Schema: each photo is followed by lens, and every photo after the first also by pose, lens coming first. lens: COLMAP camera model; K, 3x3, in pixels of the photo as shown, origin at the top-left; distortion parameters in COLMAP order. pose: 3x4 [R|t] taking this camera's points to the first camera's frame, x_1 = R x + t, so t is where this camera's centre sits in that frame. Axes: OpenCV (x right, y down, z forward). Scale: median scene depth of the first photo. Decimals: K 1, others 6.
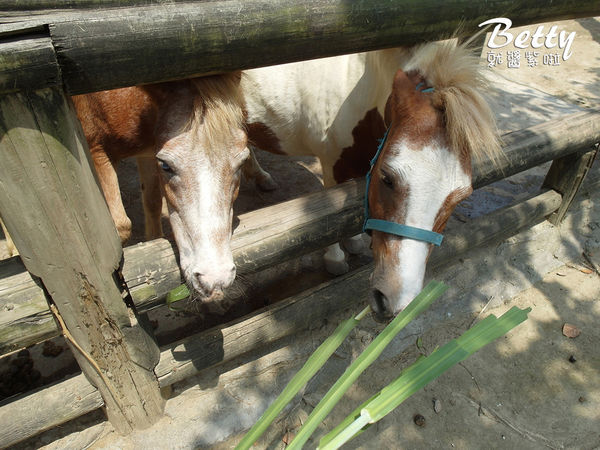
lens RADIAL K [[463.4, 0, 299.4], [0, 463.4, 209.8], [0, 0, 1]] dist [-0.046286, 0.001314]
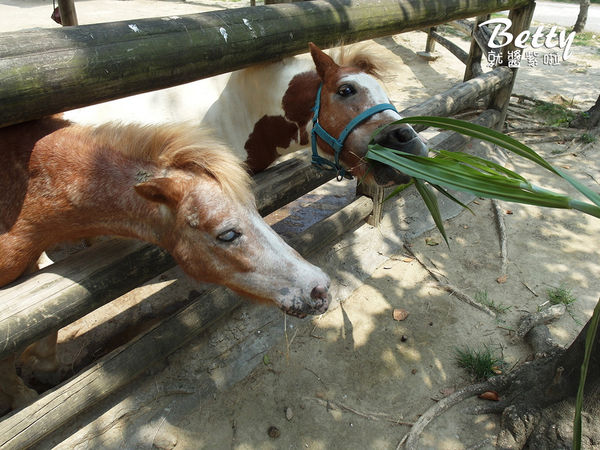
lens RADIAL K [[463.4, 0, 299.4], [0, 463.4, 209.8], [0, 0, 1]] dist [-0.046286, 0.001314]
pose [[0.943908, -0.178658, 0.277704, 0.100773], [0.203042, 0.977241, -0.061435, 0.035159], [-0.260407, 0.114374, 0.958700, -0.063622]]
